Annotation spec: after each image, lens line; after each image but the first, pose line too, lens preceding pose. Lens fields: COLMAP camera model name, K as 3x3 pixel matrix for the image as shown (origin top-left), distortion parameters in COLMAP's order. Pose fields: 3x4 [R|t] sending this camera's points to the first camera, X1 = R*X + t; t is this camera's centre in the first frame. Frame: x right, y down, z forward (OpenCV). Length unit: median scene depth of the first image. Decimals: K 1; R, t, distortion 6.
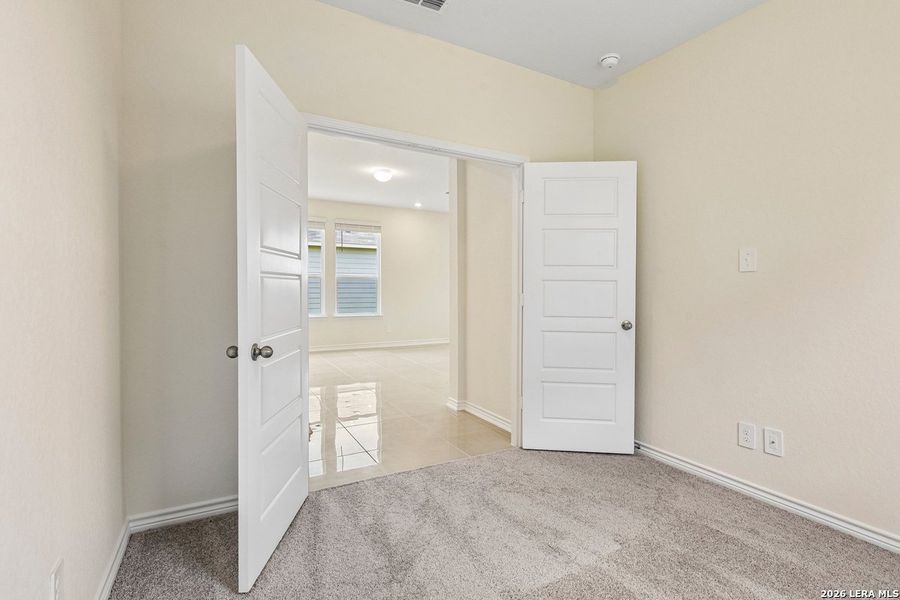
lens RADIAL K [[438.5, 0, 453.8], [0, 438.5, 294.6], [0, 0, 1]] dist [-0.000478, -0.002479]
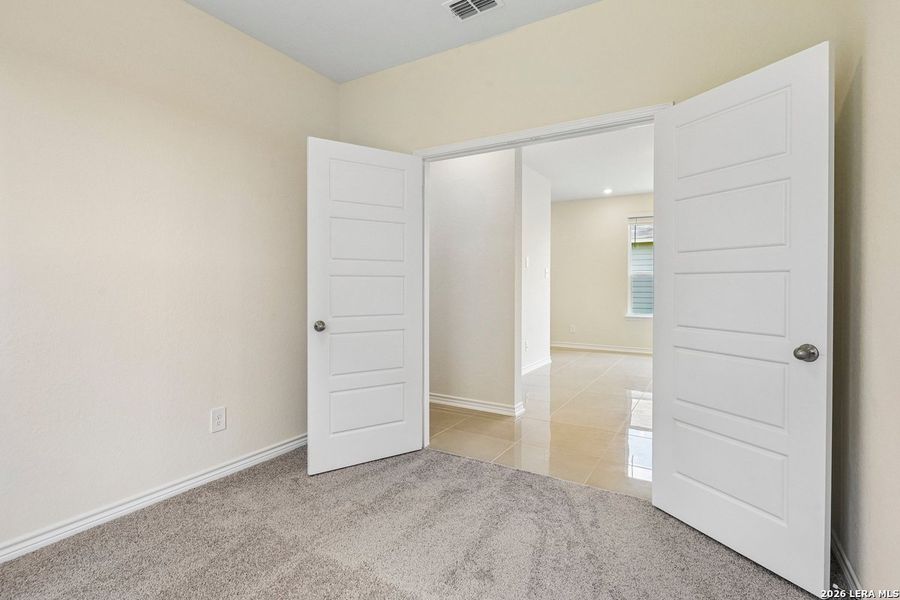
lens RADIAL K [[438.5, 0, 450.5], [0, 438.5, 293.0], [0, 0, 1]] dist [-0.000478, -0.002479]
pose [[0.495164, 0.009765, -0.868744, 0.634773], [-0.012478, 0.999914, 0.004128, -0.000743], [0.868710, 0.008796, 0.495244, 0.346714]]
